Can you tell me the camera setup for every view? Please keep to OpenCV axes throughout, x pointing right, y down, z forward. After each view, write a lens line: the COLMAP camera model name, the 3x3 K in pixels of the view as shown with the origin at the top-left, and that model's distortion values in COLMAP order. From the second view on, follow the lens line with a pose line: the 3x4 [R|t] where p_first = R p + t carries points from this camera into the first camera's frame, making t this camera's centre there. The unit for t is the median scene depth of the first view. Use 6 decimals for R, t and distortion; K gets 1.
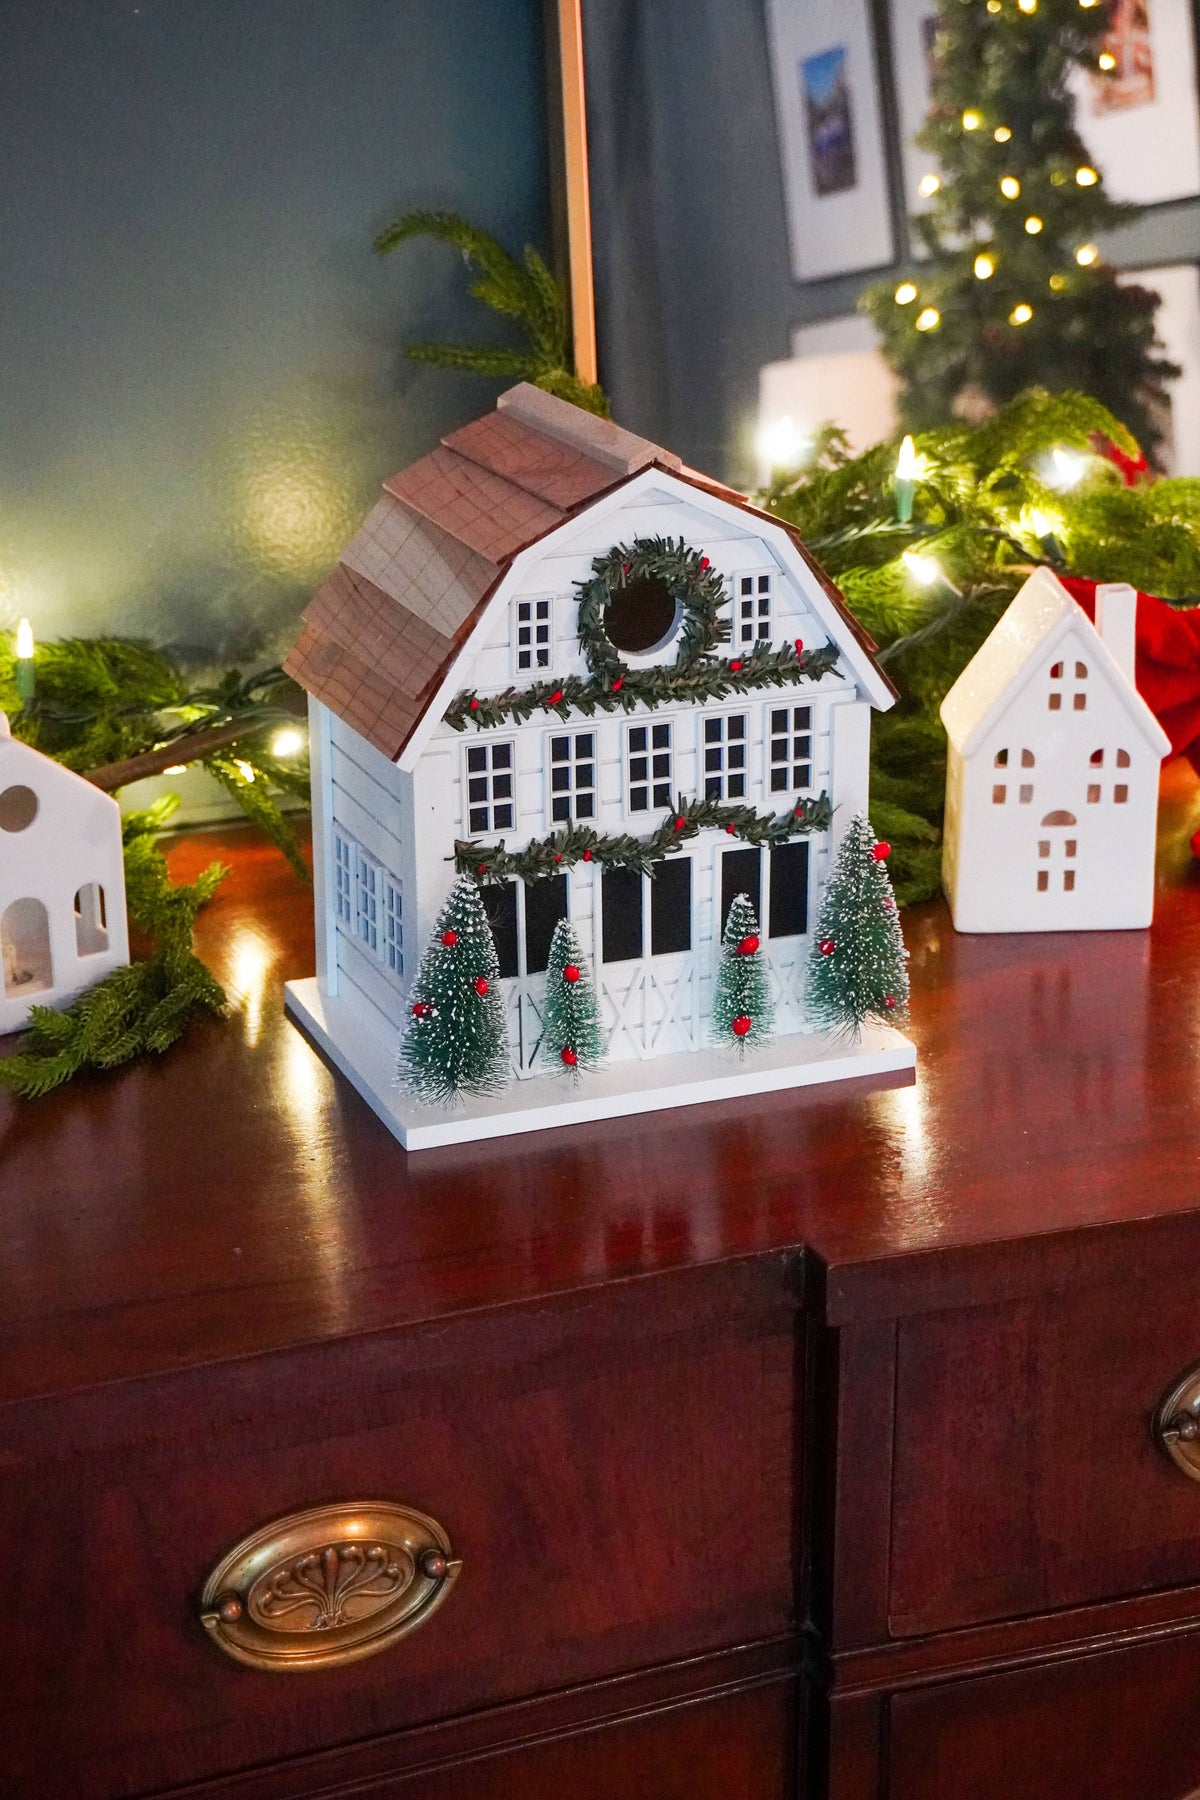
lens RADIAL K [[3074.1, 0, 593.9], [0, 3074.1, 904.1], [0, 0, 1]] dist [0.048665, 0.000000]
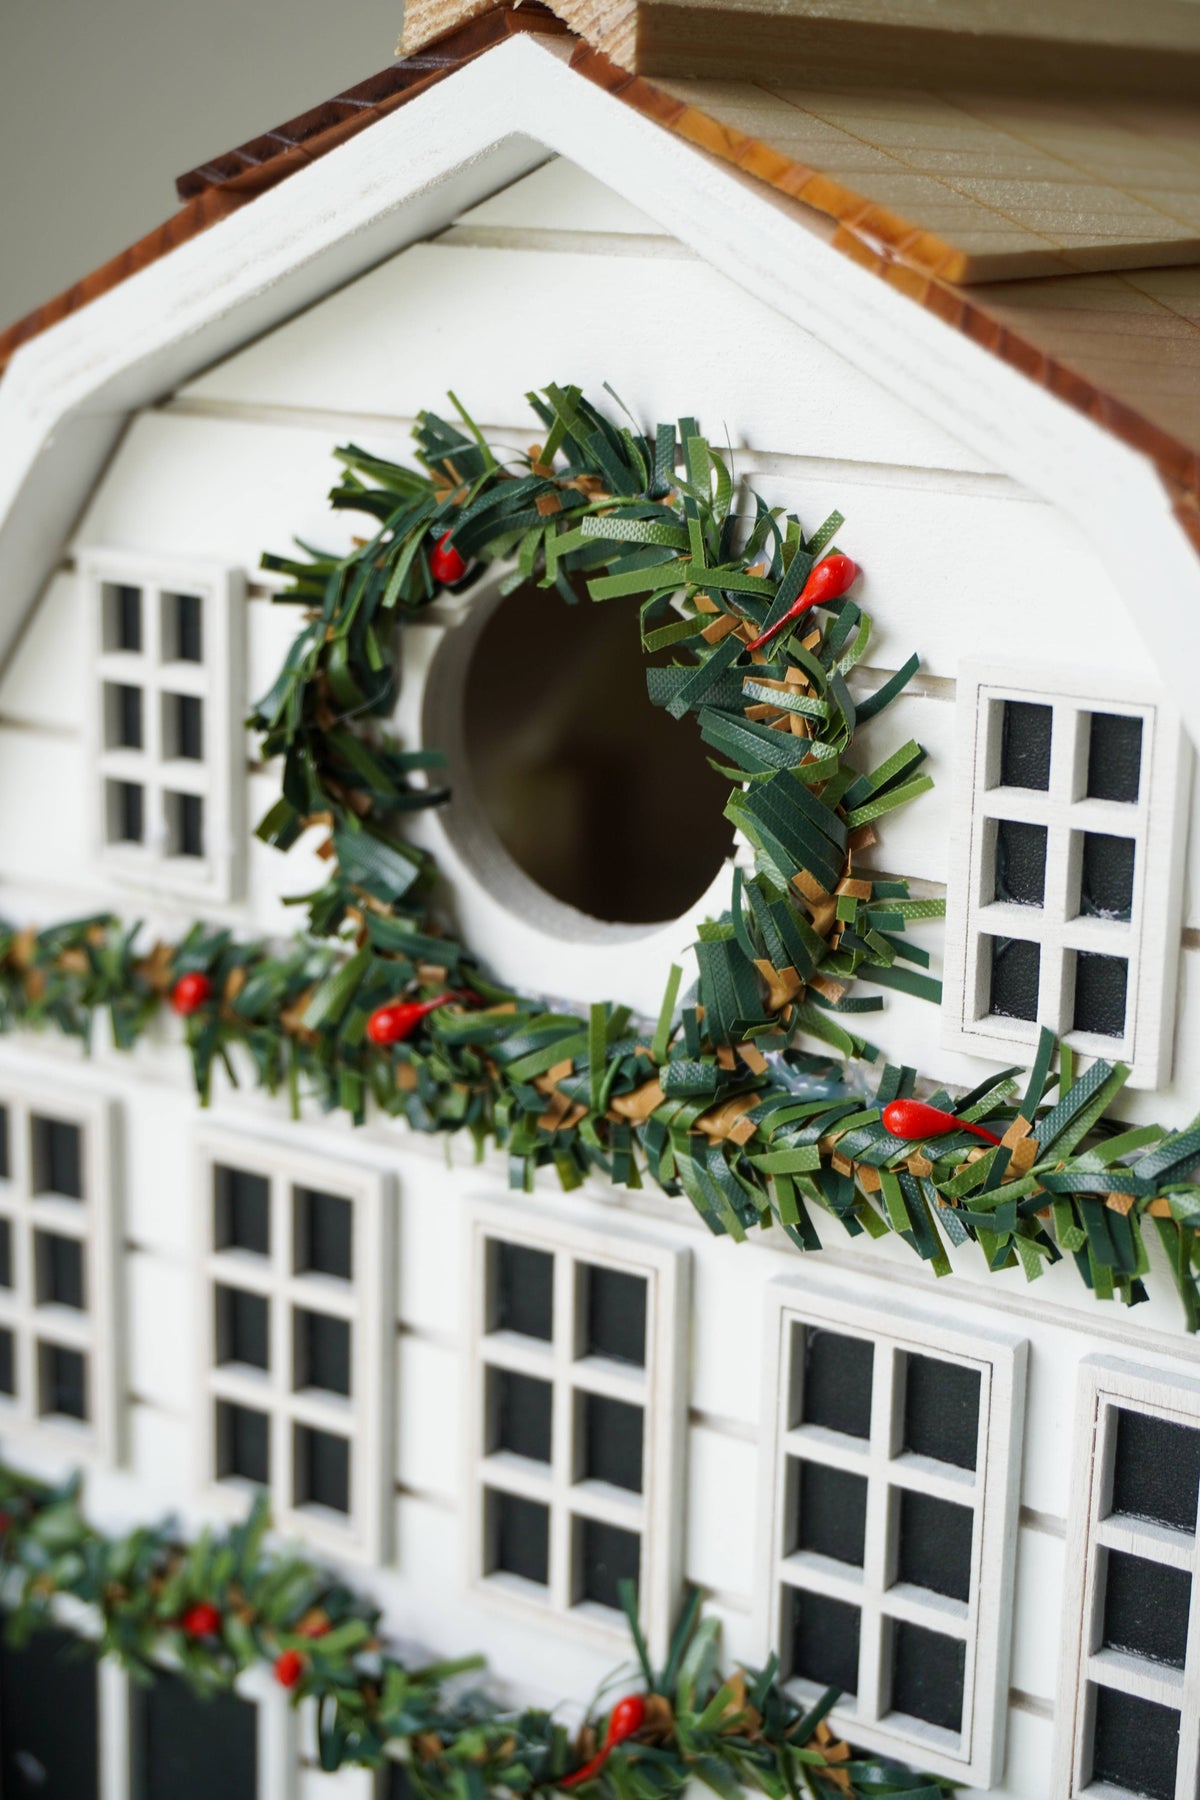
lens RADIAL K [[2934.2, 0, 581.5], [0, 2934.2, 913.9], [0, 0, 1]] dist [0.046486, 0.000000]
pose [[0.568168, 0.238303, -0.787653, 0.184240], [-0.308839, 0.948937, 0.064321, -0.096071], [0.762761, 0.206713, 0.612752, 0.861561]]
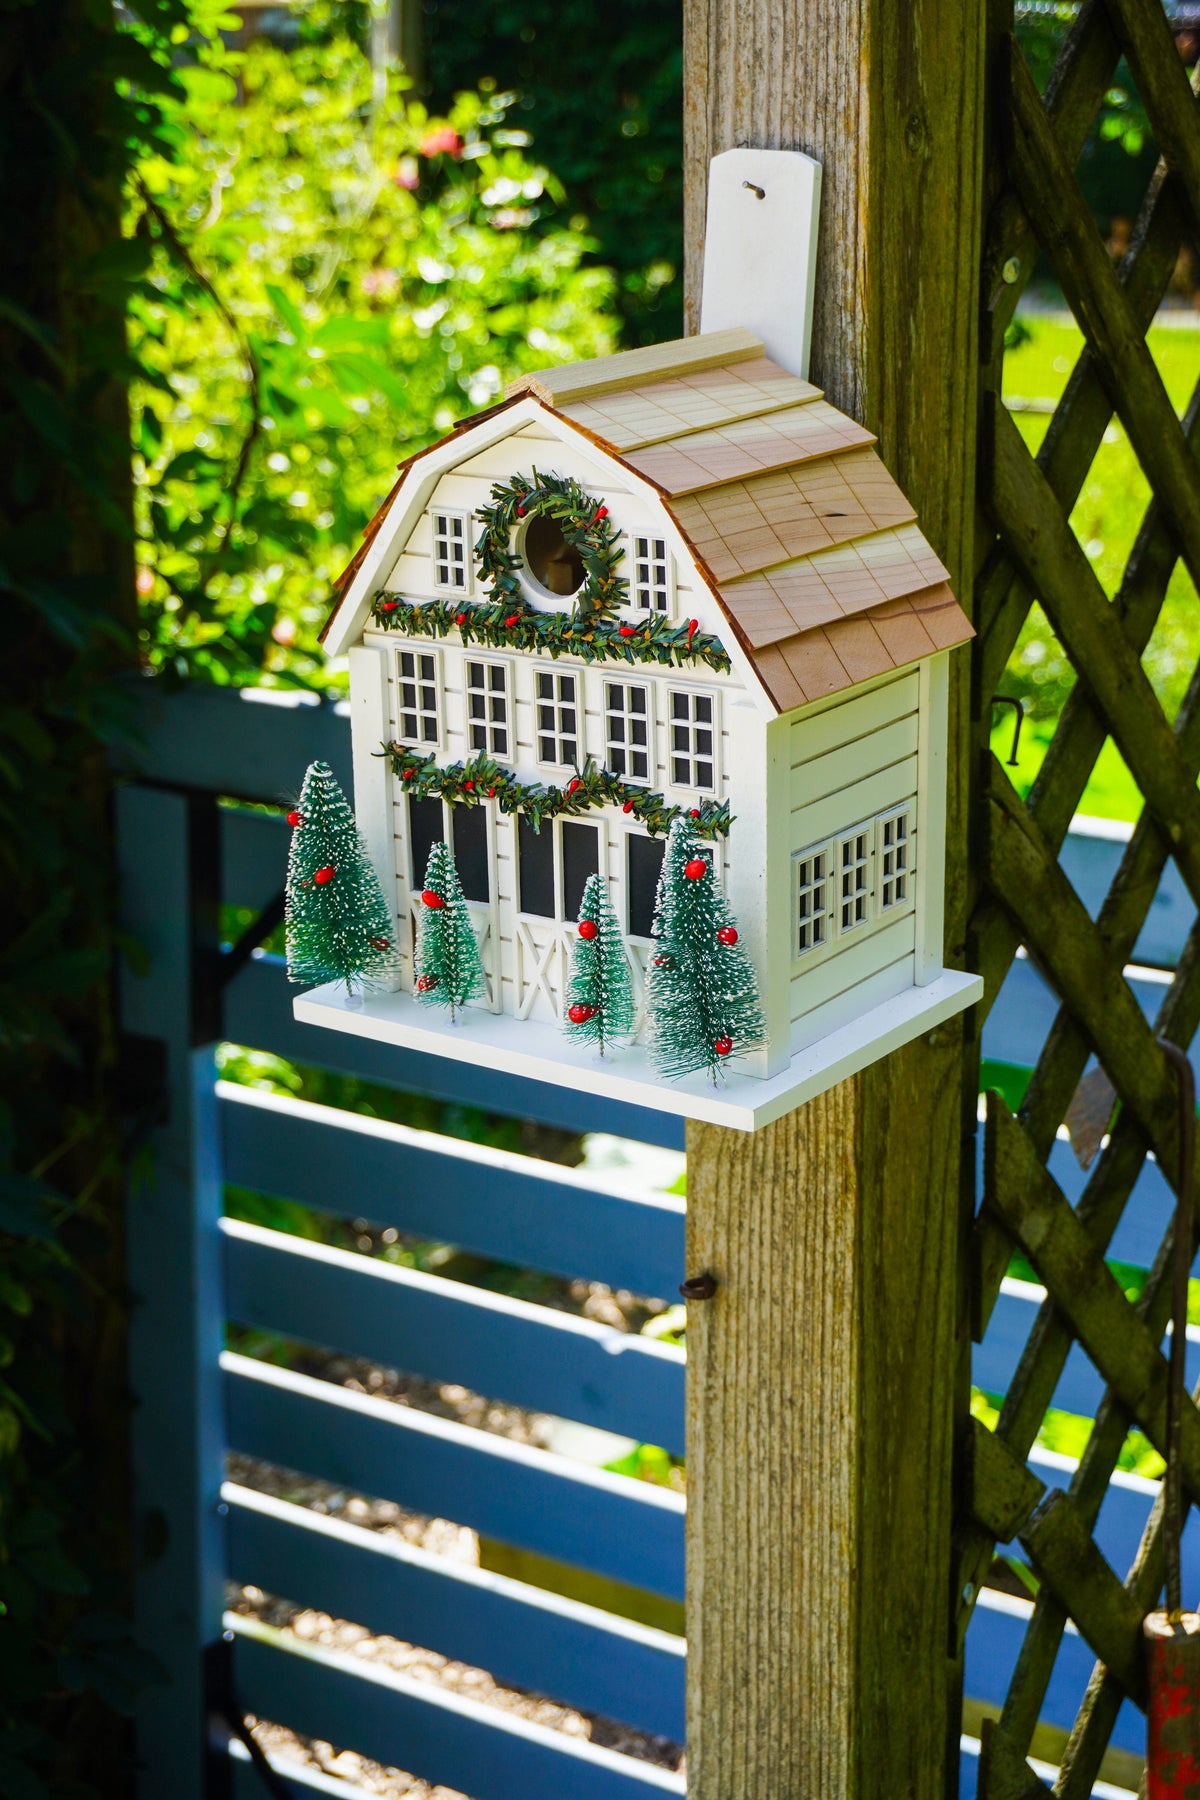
lens RADIAL K [[3074.1, 0, 617.9], [0, 3074.1, 901.9], [0, 0, 1]] dist [0.048665, 0.000000]
pose [[0.543970, 0.256670, -0.798885, 0.805965], [-0.269270, 0.955111, 0.123515, -0.113429], [0.794726, 0.147928, 0.588666, 0.465549]]
